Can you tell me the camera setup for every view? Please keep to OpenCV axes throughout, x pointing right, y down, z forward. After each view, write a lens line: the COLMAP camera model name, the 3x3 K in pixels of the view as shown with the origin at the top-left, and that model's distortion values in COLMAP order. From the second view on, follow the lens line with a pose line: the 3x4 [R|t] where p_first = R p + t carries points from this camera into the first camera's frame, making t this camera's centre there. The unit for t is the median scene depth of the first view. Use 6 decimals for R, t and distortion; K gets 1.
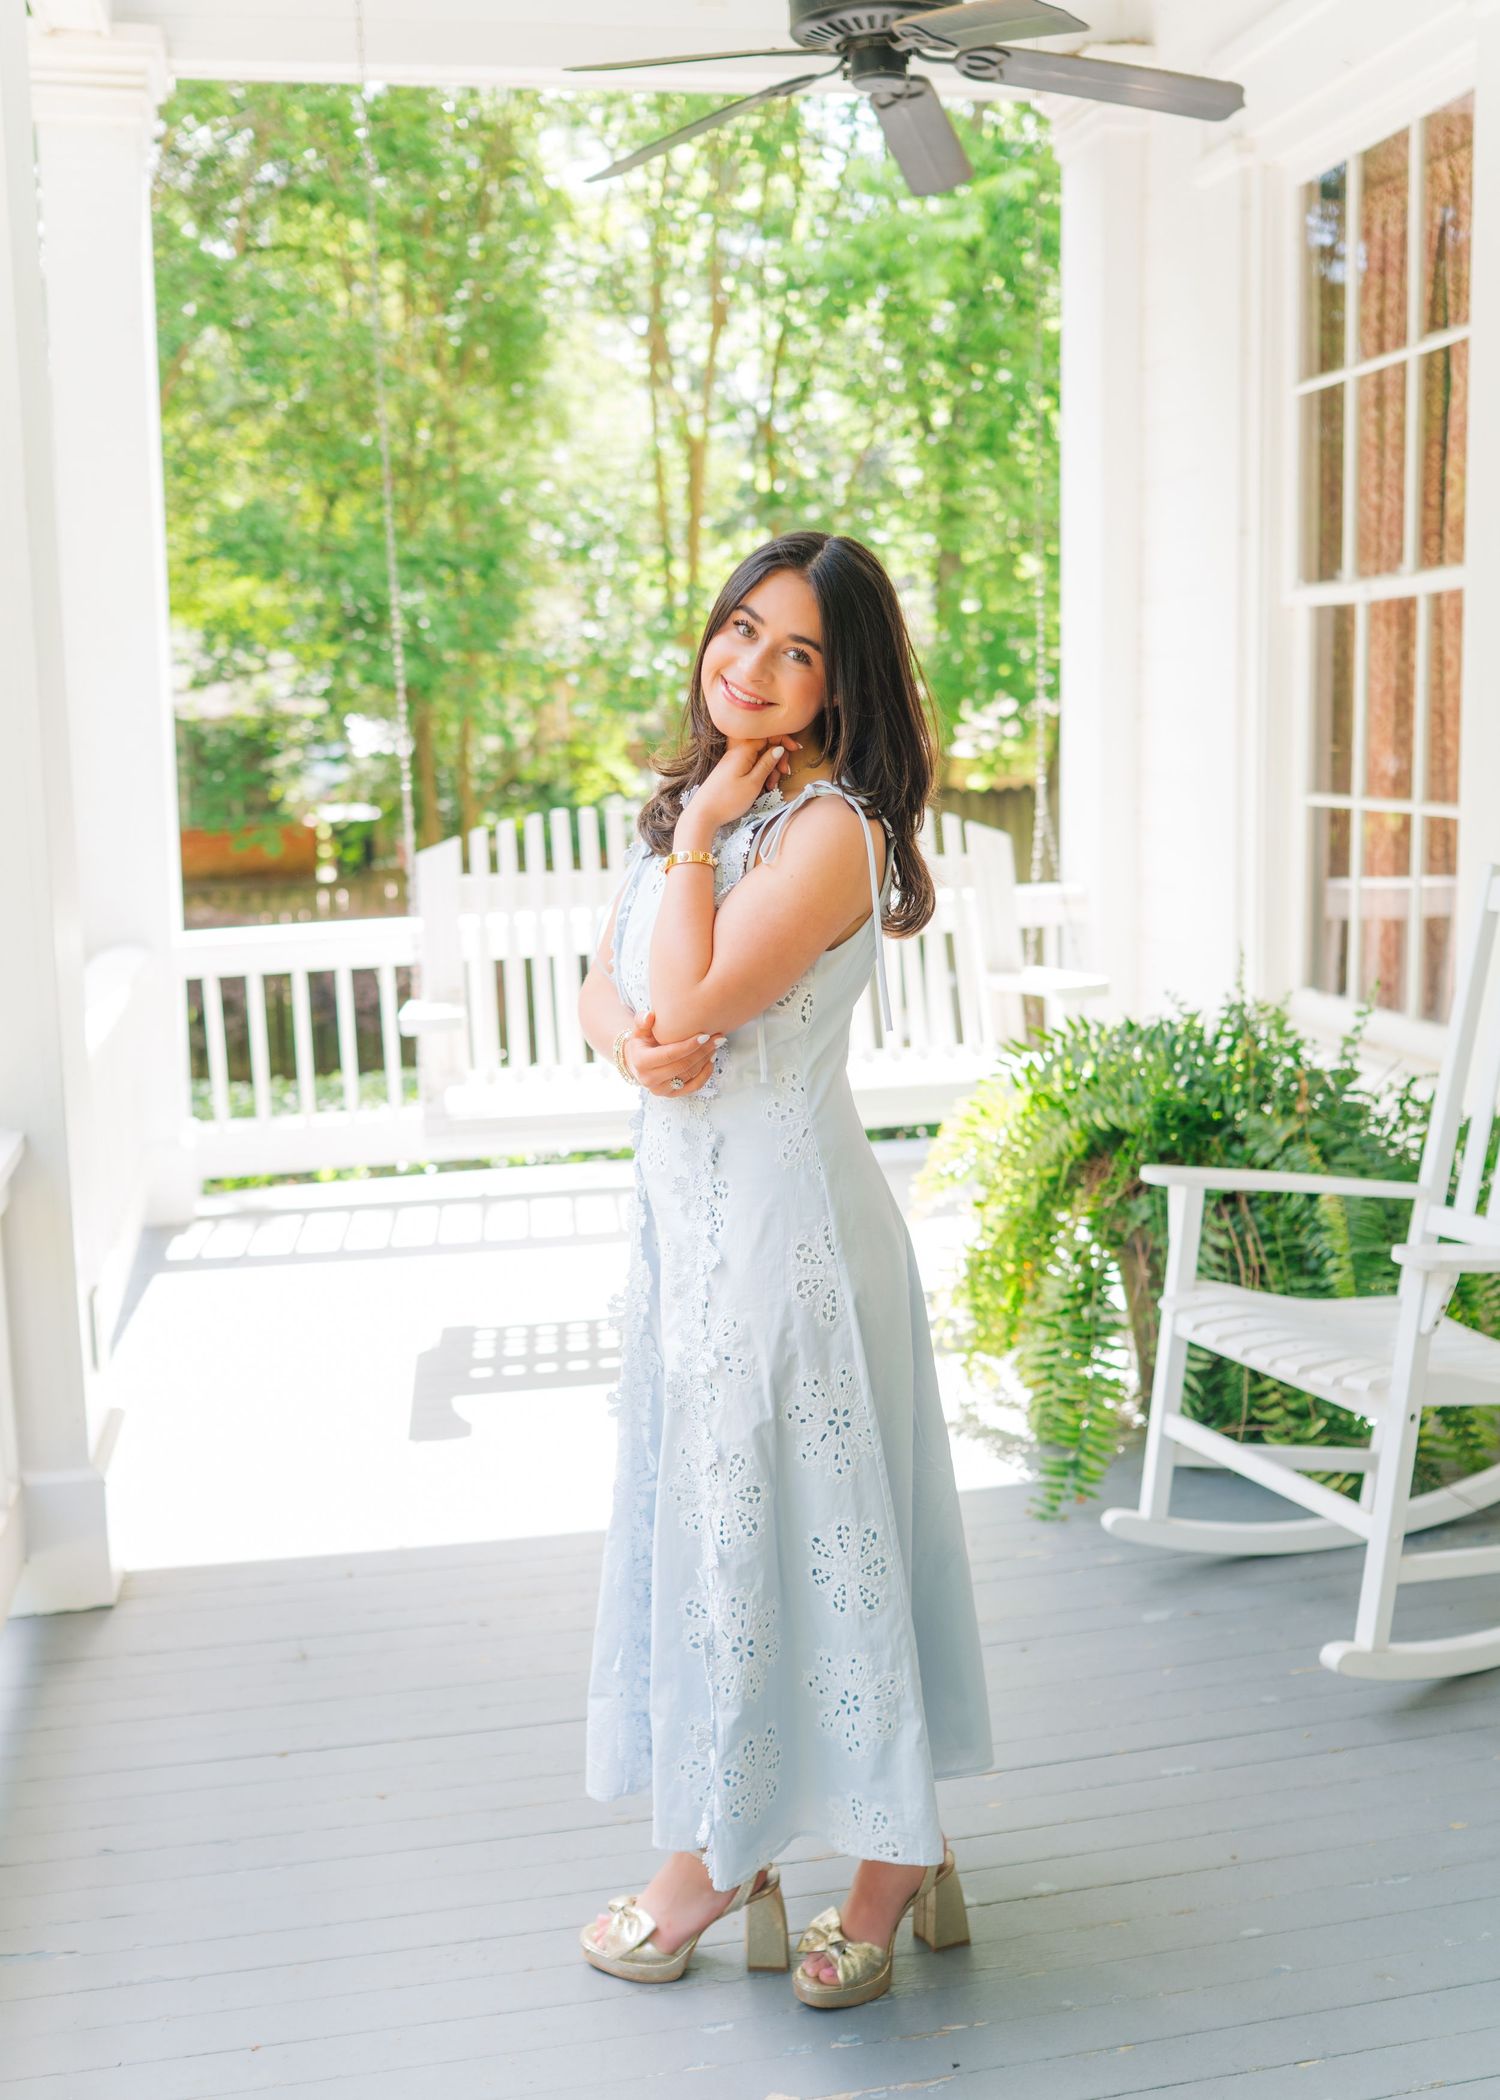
lens RADIAL K [[2249.4, 0, 741.2], [0, 2249.4, 1040.8], [0, 0, 1]] dist [-0.000268, -0.018083]
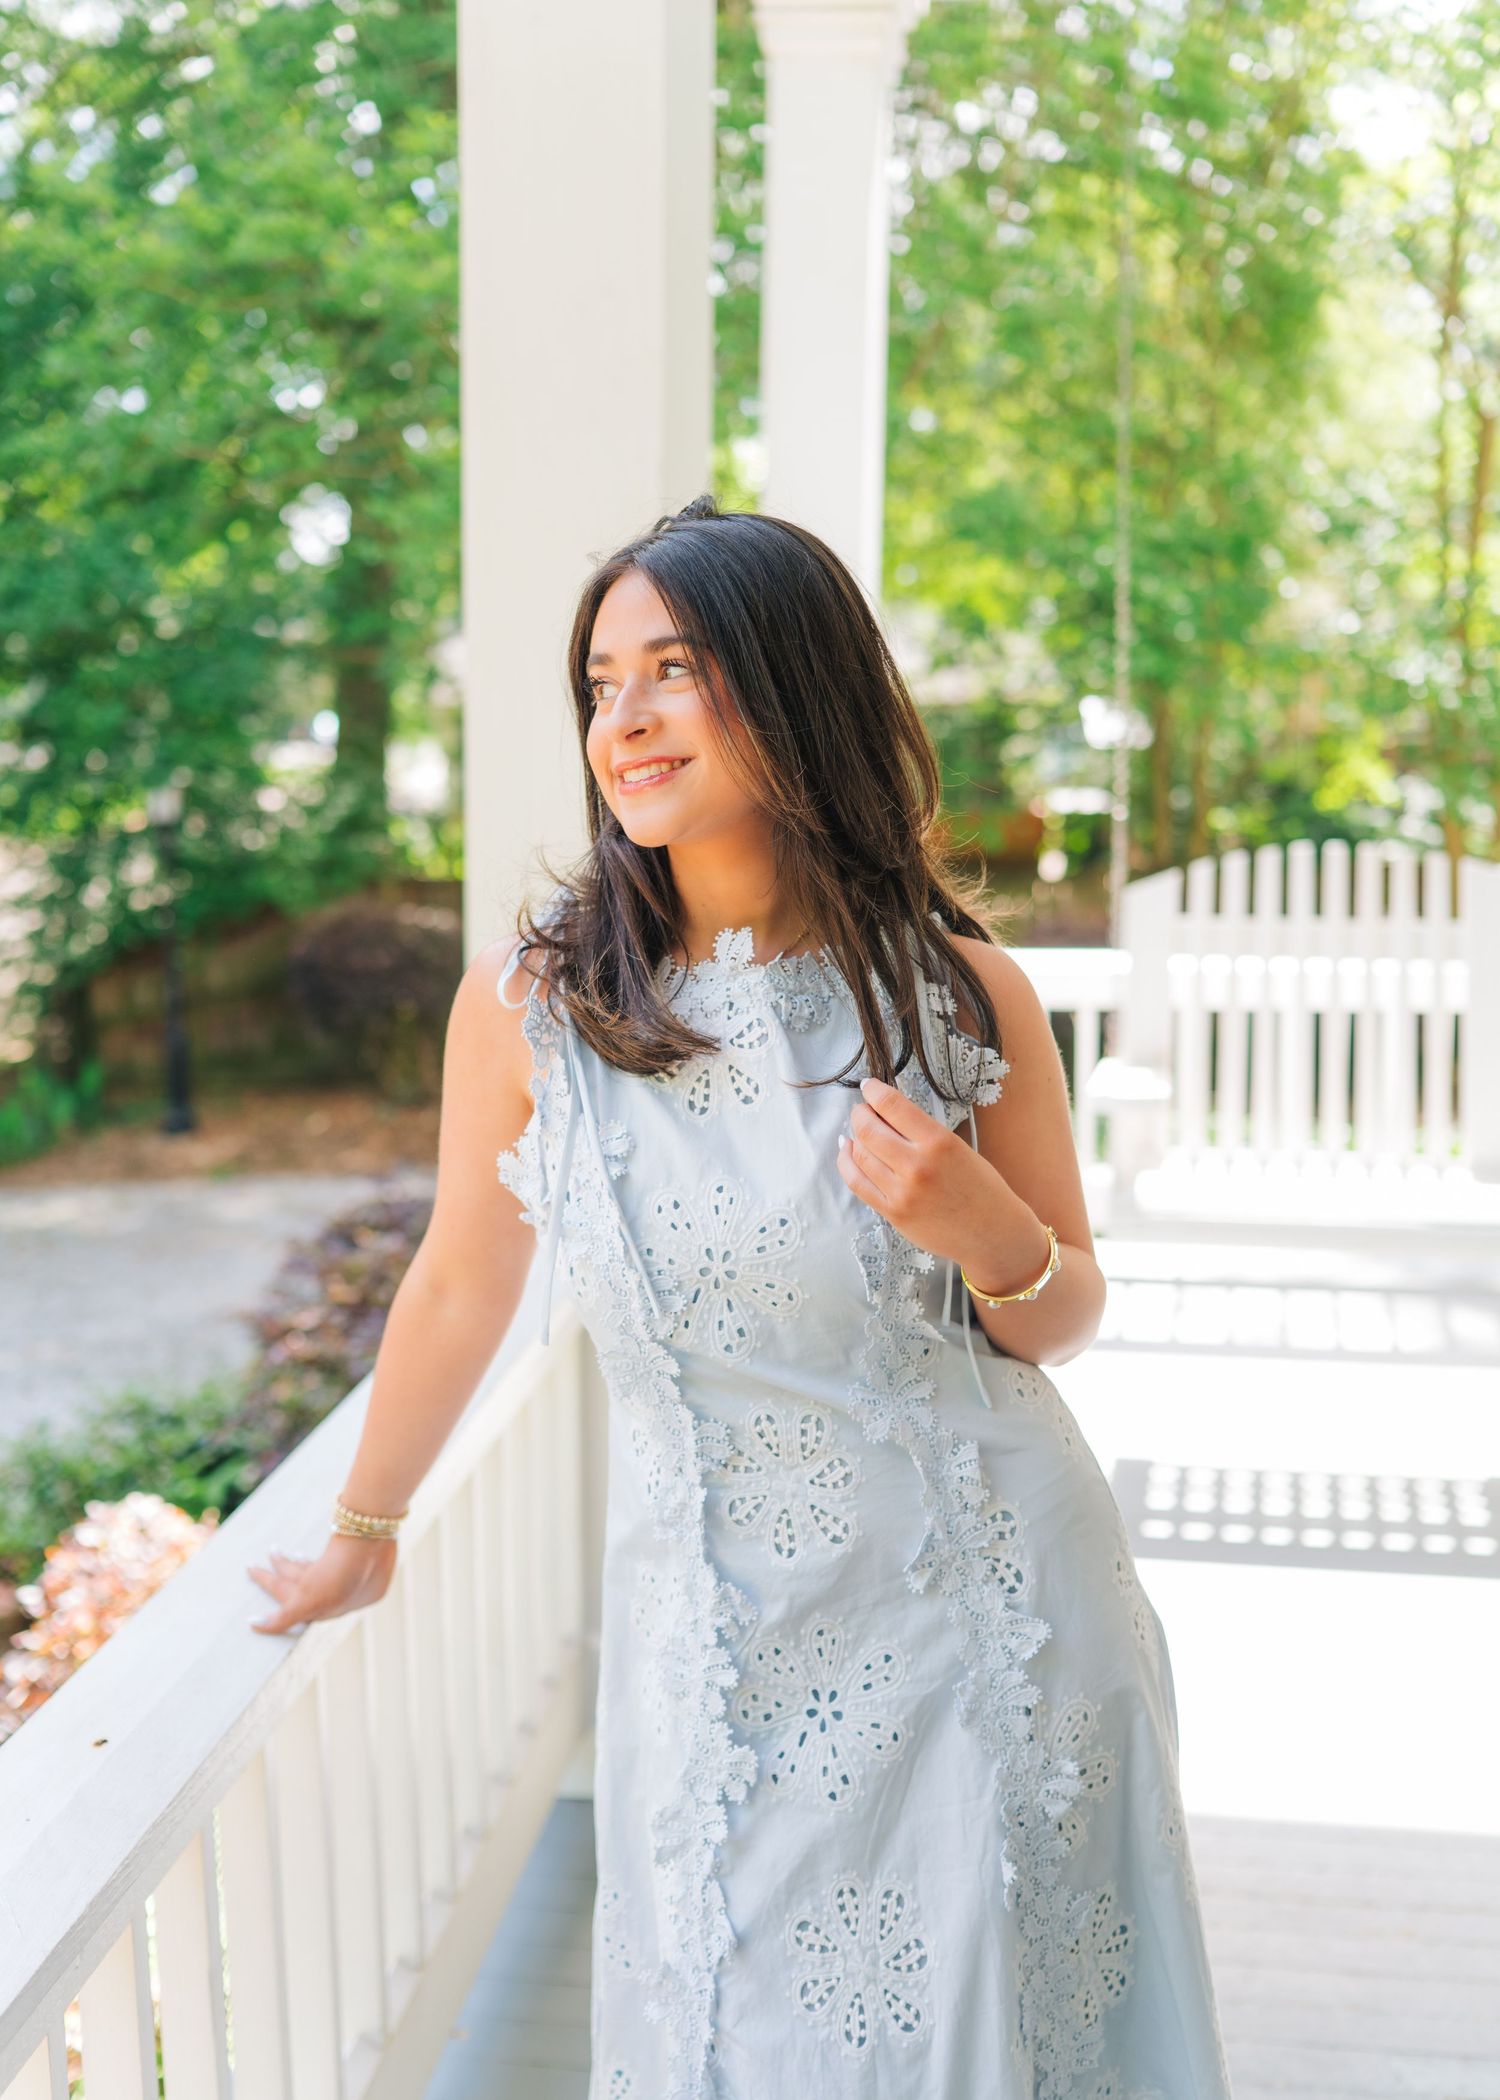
lens RADIAL K [[2249.4, 0, 741.2], [0, 2249.4, 1040.8], [0, 0, 1]] dist [-0.000268, -0.018083]
pose [[0.947519, 0.076614, -0.310385, -0.004438], [-0.074162, 0.997051, 0.019712, -0.012225], [0.310980, 0.004341, 0.950407, 0.050472]]
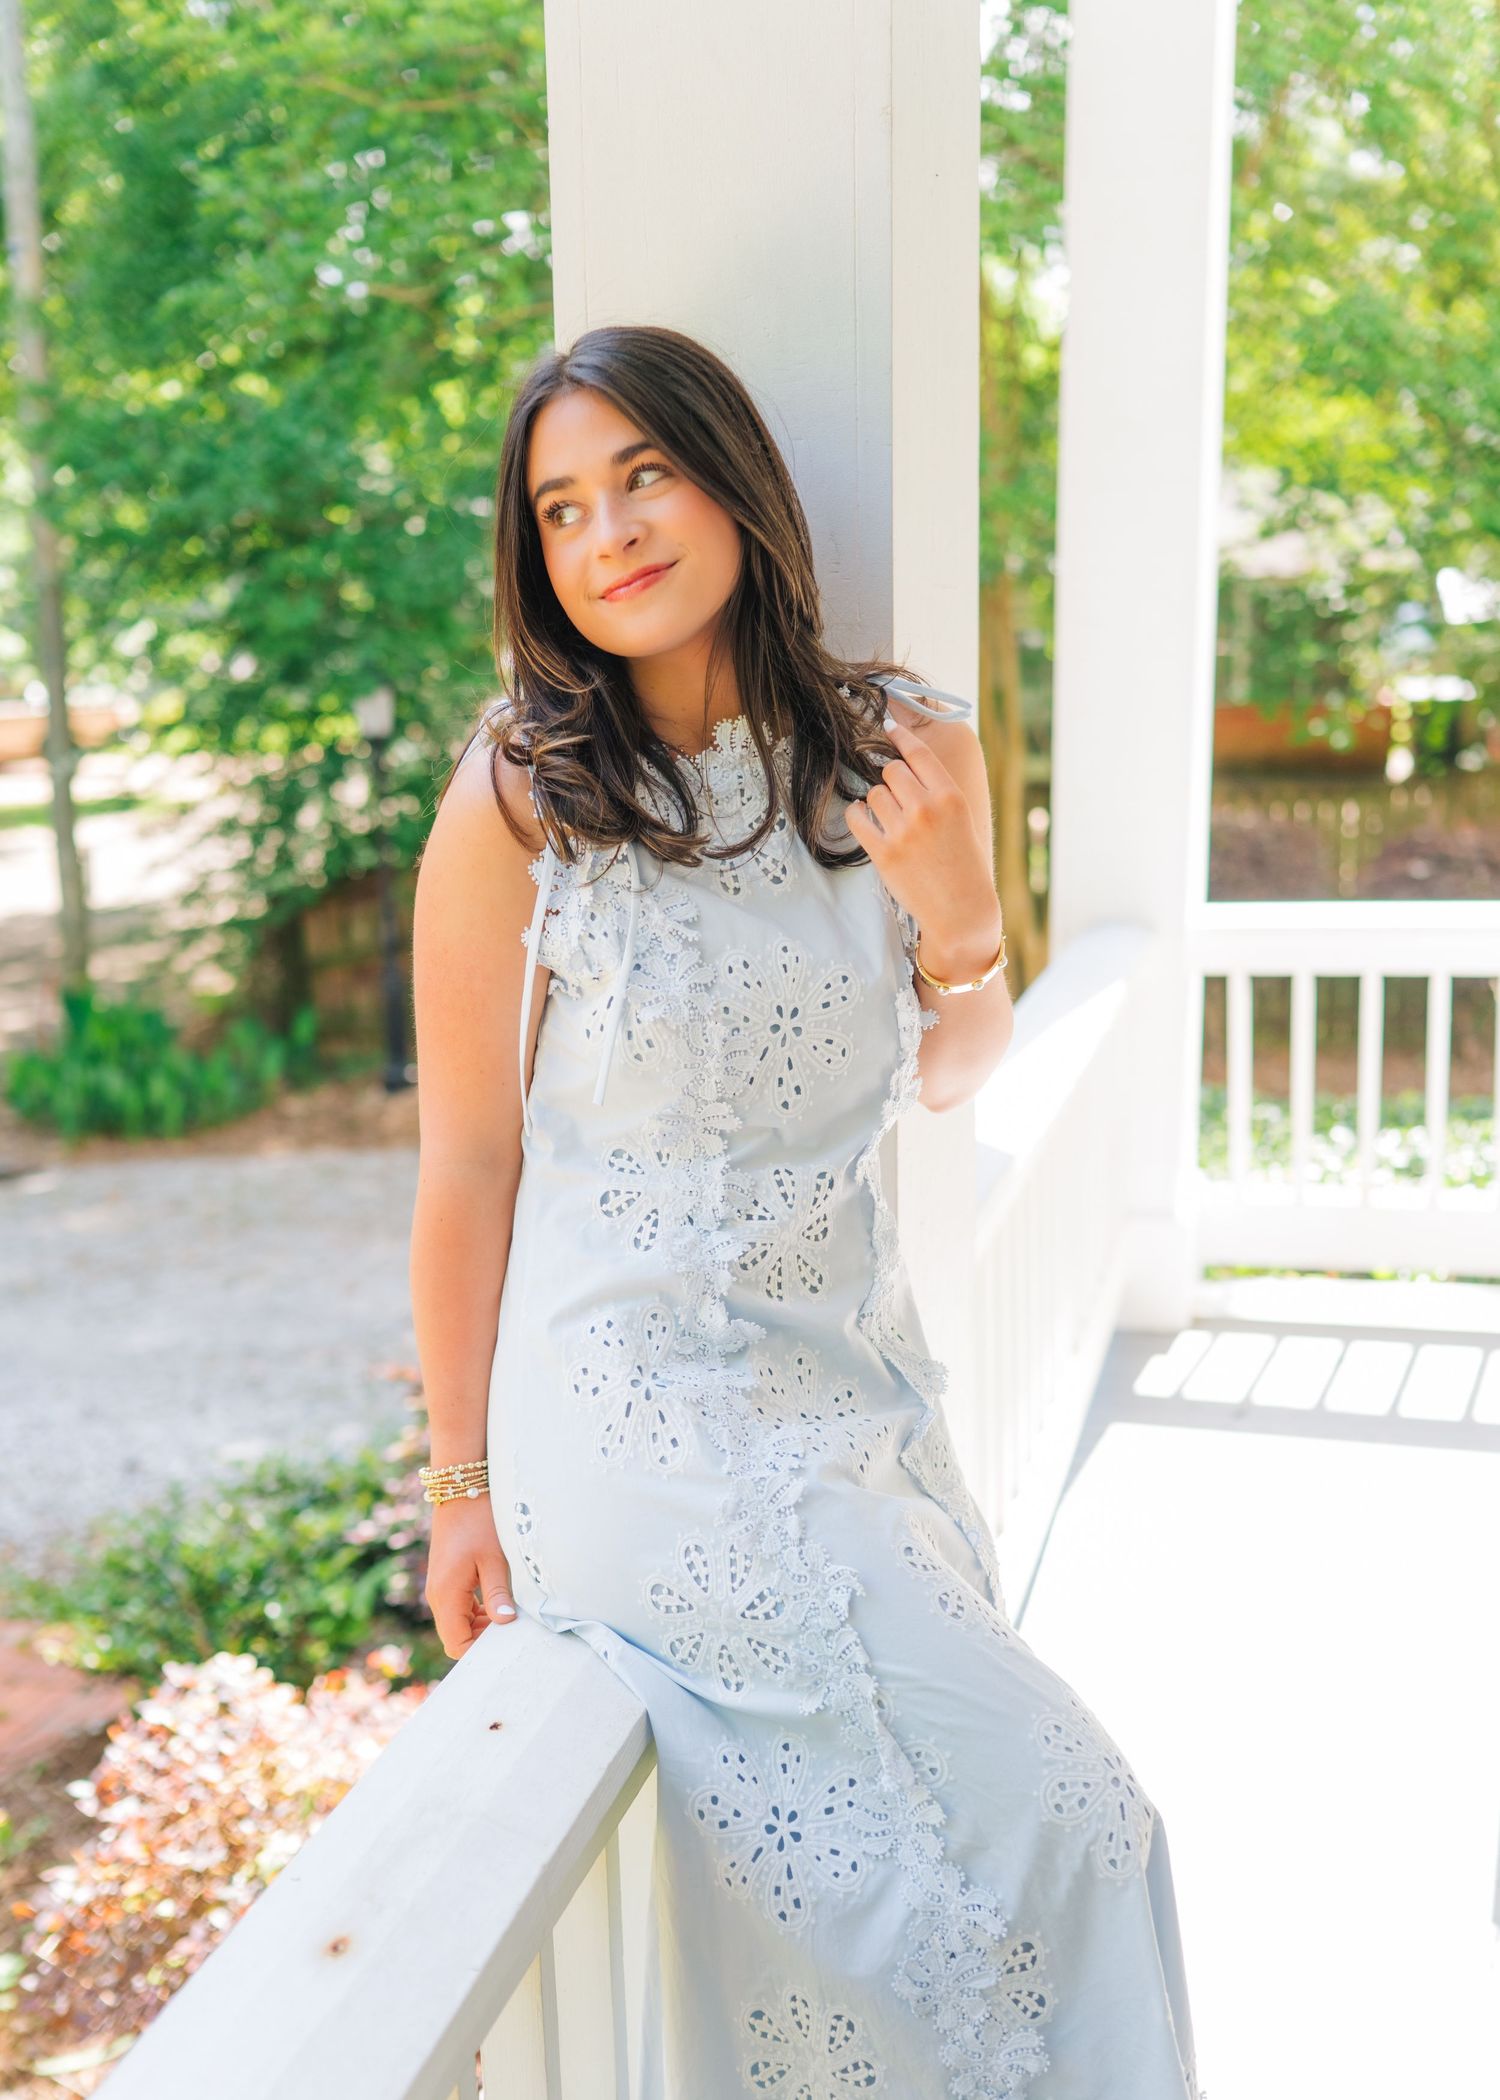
lens RADIAL K [[2249.4, 0, 741.2], [0, 2249.4, 1040.8], [0, 0, 1]] dist [-0.000268, -0.018083]
pose [[0.895986, 0.097592, -0.433226, -0.048065], [-0.068780, 0.994278, 0.081731, -0.034635], [0.438724, -0.043432, 0.897572, 0.208452]]
